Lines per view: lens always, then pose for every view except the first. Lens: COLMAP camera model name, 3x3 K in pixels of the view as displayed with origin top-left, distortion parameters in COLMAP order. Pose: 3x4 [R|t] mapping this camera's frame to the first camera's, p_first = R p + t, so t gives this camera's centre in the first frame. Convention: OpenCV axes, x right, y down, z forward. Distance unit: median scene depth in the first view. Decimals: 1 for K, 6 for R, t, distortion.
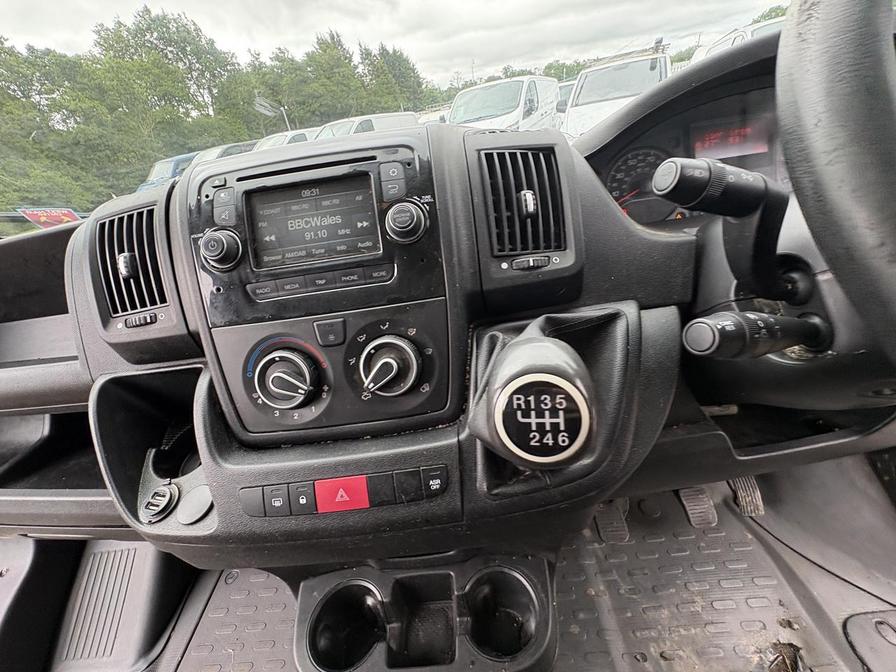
lens RADIAL K [[357.6, 0, 448.0], [0, 357.6, 336.0], [0, 0, 1]] dist [0.000604, 0.000231]
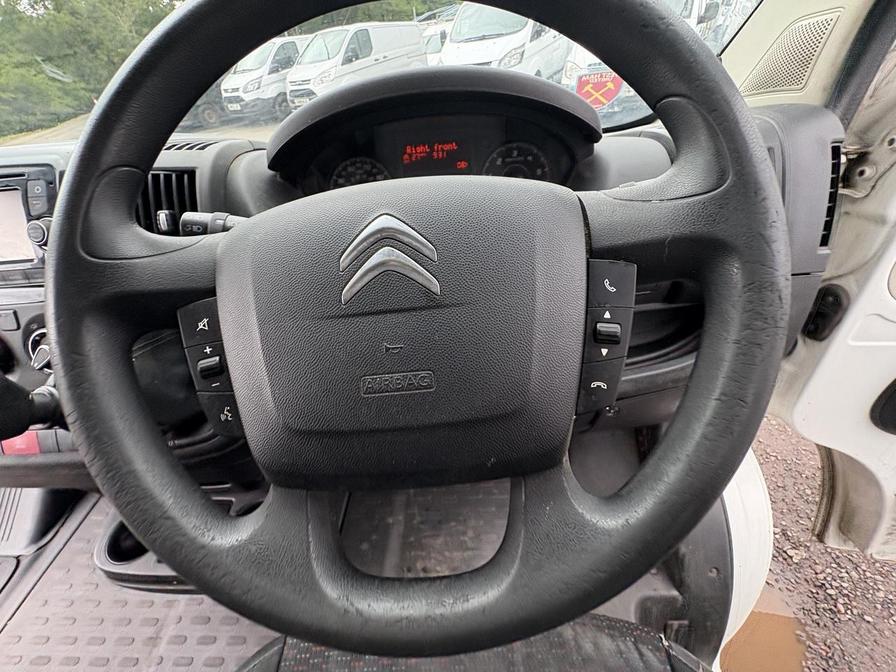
lens RADIAL K [[357.2, 0, 446.3], [0, 357.2, 336.3], [0, 0, 1]] dist [0.000997, -0.000464]
pose [[0.997806, 0.066206, -0.000561, 1.097609], [-0.065229, 0.984468, 0.162995, -0.234662], [0.011344, -0.162601, 0.986627, -0.203339]]
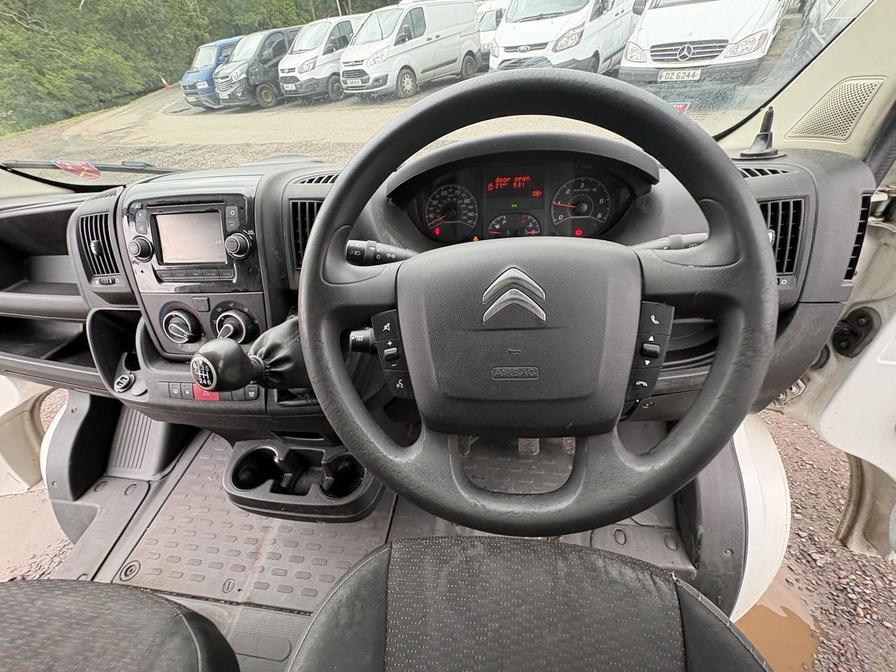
lens RADIAL K [[355.4, 0, 448.0], [0, 355.4, 336.0], [0, 0, 1]] dist [-0.001101, 0.001033]
pose [[0.987979, 0.130163, -0.083393, 0.929990], [-0.109800, 0.970614, 0.214133, -0.330246], [0.108814, -0.202402, 0.973238, -0.533689]]
